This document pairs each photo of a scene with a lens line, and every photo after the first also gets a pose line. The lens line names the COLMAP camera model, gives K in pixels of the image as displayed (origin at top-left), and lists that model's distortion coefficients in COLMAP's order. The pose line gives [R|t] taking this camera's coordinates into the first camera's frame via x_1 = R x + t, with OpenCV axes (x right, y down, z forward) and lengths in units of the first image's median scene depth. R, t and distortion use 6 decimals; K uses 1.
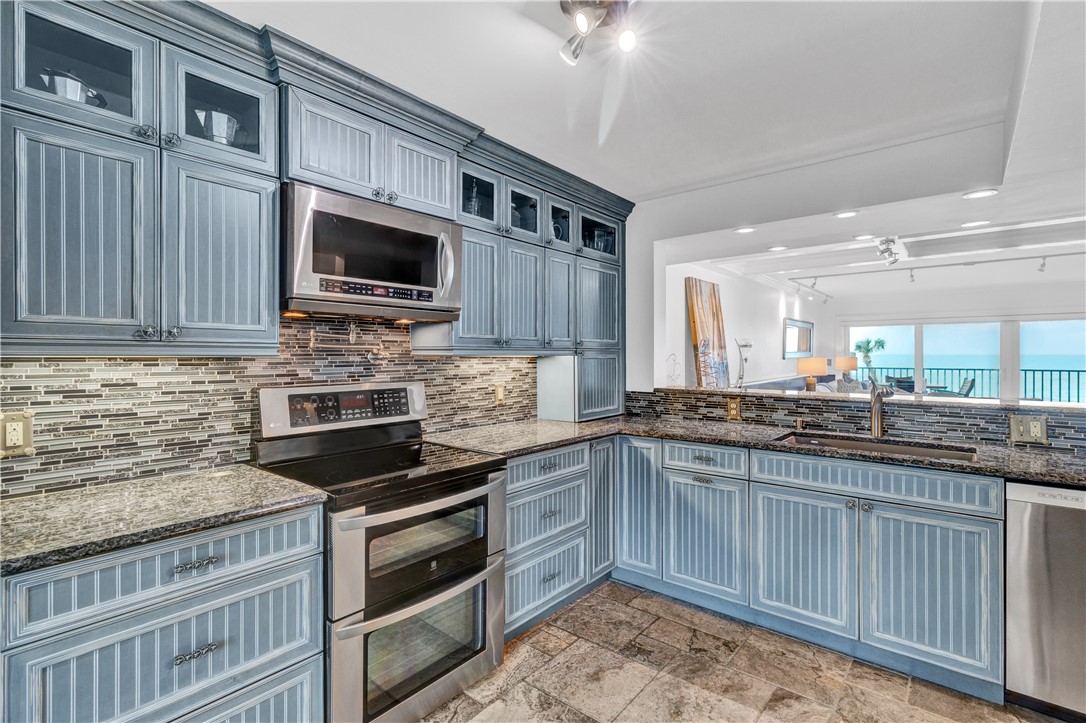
lens RADIAL K [[486.6, 0, 540.3], [0, 486.6, 351.5], [0, 0, 1]] dist [0.001285, 0.001110]
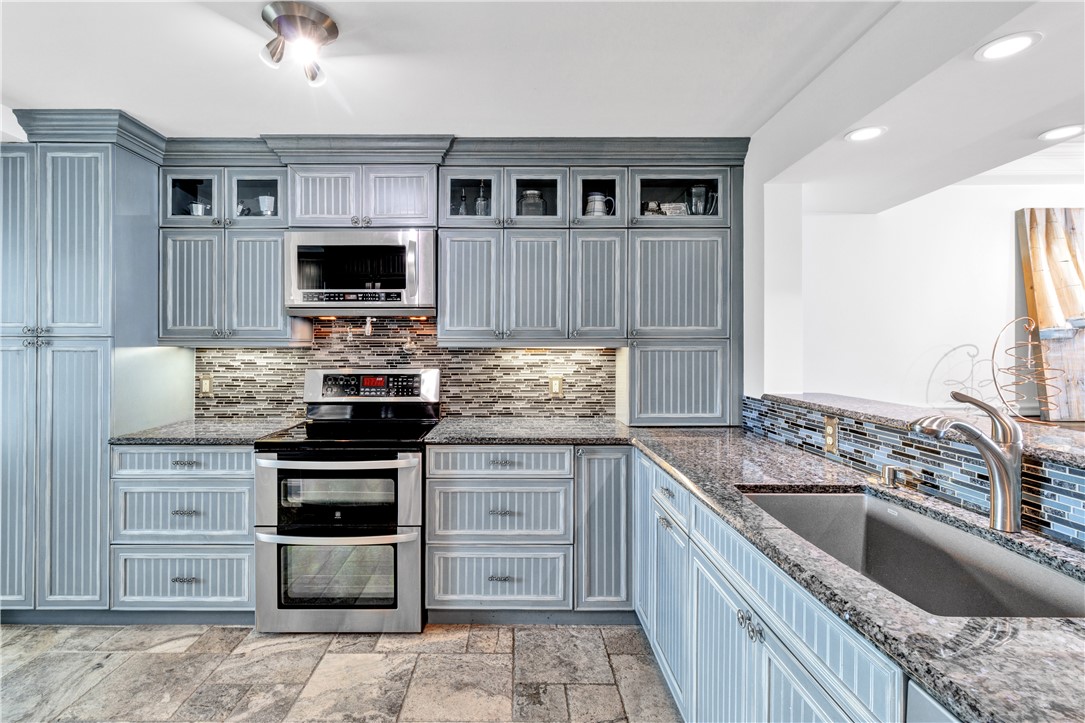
lens RADIAL K [[486.1, 0, 509.3], [0, 486.1, 343.4], [0, 0, 1]] dist [0.001285, 0.001110]
pose [[0.660474, -0.005306, -0.750830, 0.801842], [0.004377, 0.999985, -0.003216, 0.005040], [0.750836, -0.001162, 0.660488, 0.403870]]
